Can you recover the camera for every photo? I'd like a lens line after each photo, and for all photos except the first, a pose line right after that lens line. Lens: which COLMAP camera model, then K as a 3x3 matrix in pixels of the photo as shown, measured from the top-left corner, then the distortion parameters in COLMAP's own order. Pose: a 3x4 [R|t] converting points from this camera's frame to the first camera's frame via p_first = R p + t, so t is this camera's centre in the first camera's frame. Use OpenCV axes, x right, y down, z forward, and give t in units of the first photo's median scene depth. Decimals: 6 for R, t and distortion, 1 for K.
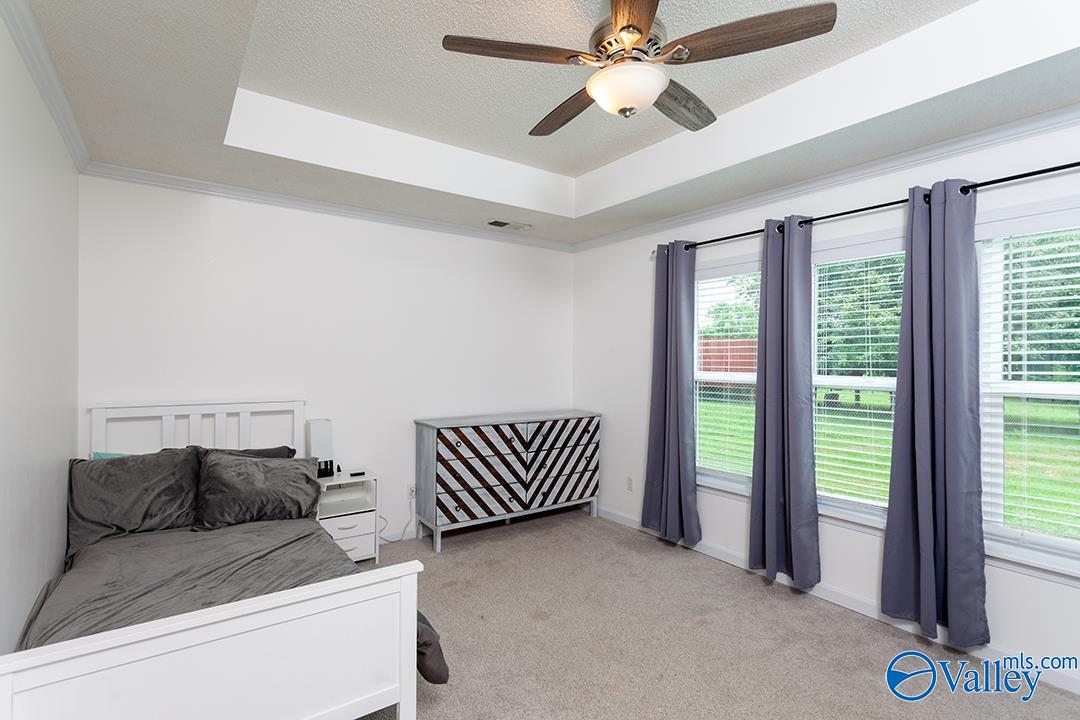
lens RADIAL K [[528.6, 0, 532.4], [0, 528.6, 358.7], [0, 0, 1]] dist [0.001480, 0.002181]
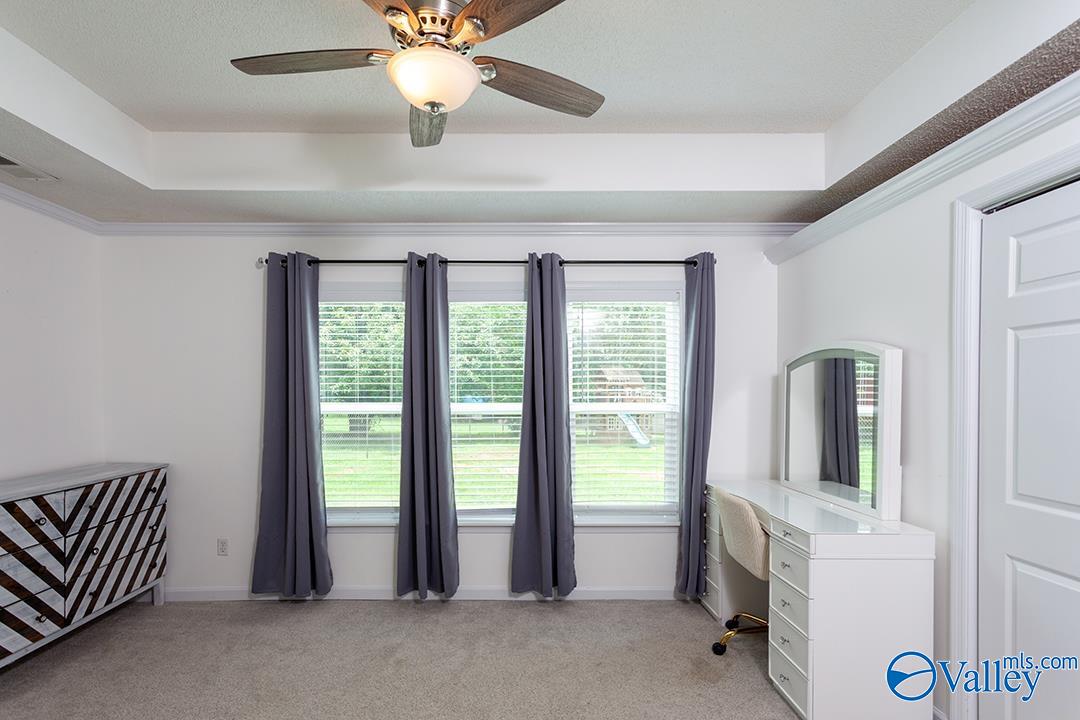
lens RADIAL K [[543.5, 0, 536.5], [0, 543.5, 399.2], [0, 0, 1]] dist [-0.000597, 0.000433]
pose [[0.554548, -0.022934, 0.831836, -0.247700], [0.003852, 0.999680, 0.024993, -0.003420], [-0.832143, -0.010656, 0.554459, 0.174325]]
